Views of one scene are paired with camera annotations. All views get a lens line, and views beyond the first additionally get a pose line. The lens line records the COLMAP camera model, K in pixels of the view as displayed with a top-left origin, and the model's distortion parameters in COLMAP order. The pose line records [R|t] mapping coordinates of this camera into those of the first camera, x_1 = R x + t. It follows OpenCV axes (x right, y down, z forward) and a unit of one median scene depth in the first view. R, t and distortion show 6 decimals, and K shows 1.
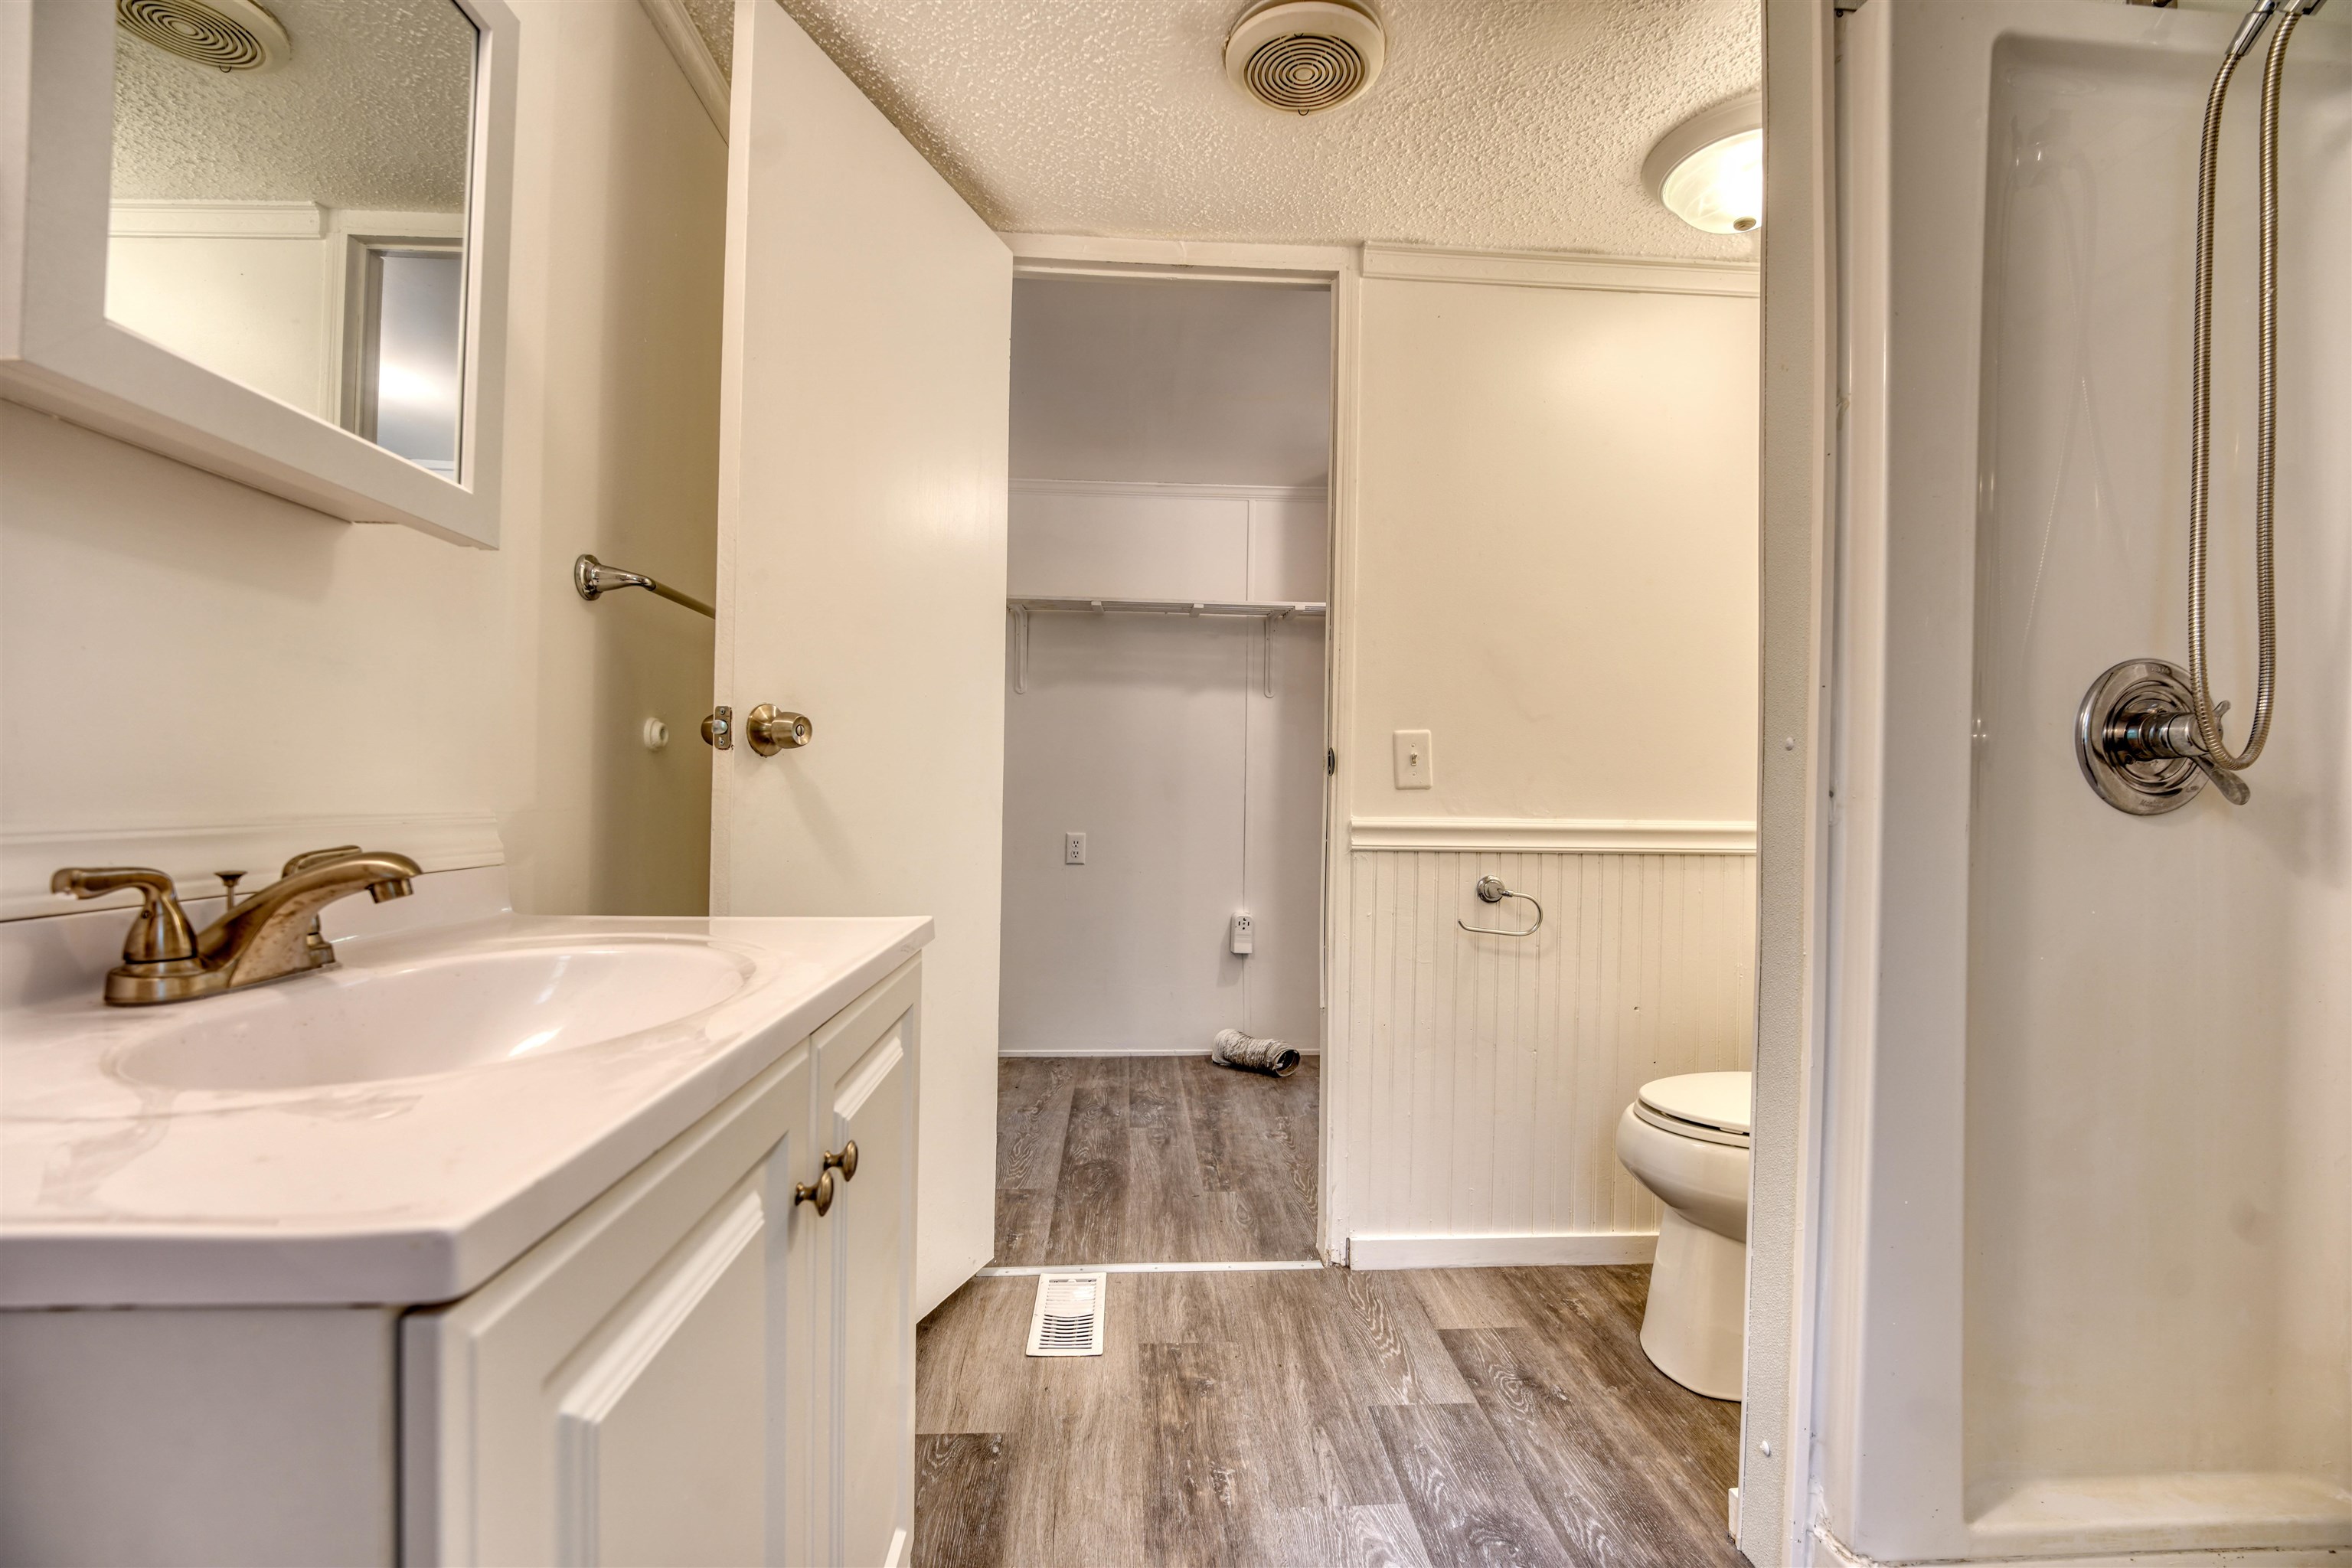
lens RADIAL K [[962.2, 0, 1176.0], [0, 962.2, 784.0], [0, 0, 1]] dist [-0.015913, -0.002270]
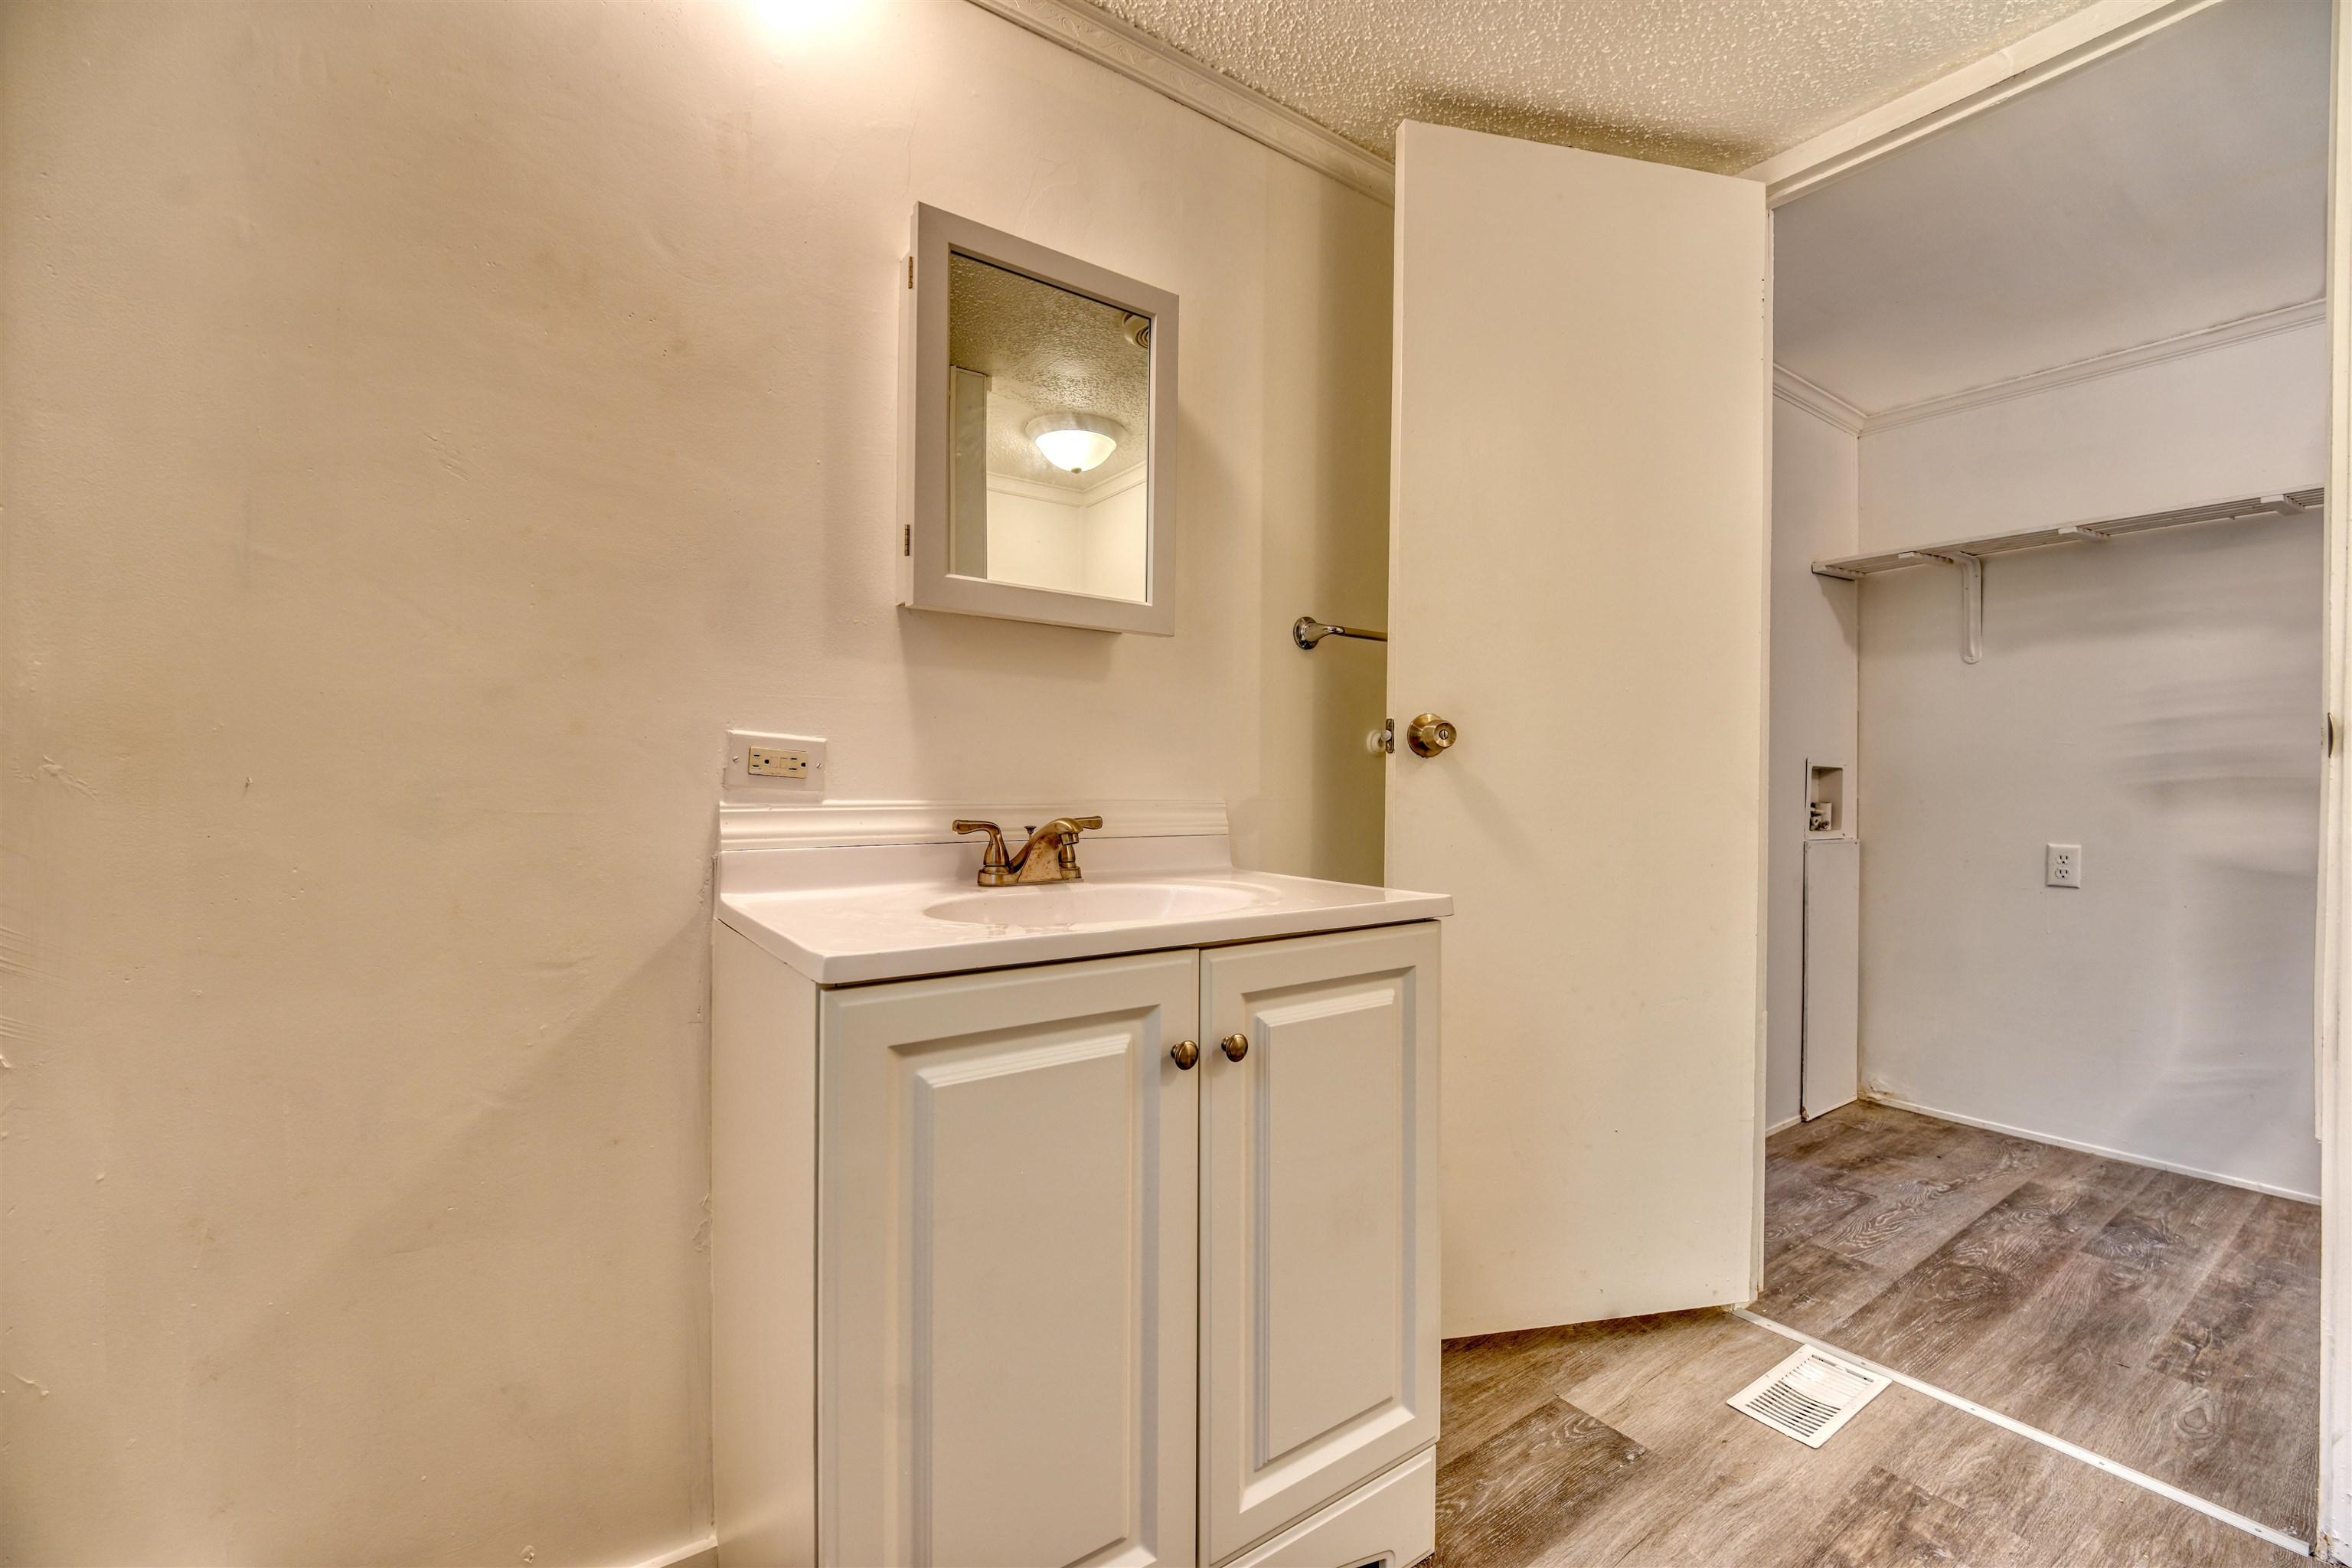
lens RADIAL K [[988.6, 0, 1217.1], [0, 988.6, 782.0], [0, 0, 1]] dist [0.012248, -0.000222]
pose [[0.558472, -0.011901, -0.829438, 0.330078], [0.008297, 0.999927, -0.008761, 0.007463], [0.829482, -0.001989, 0.558530, 0.059028]]
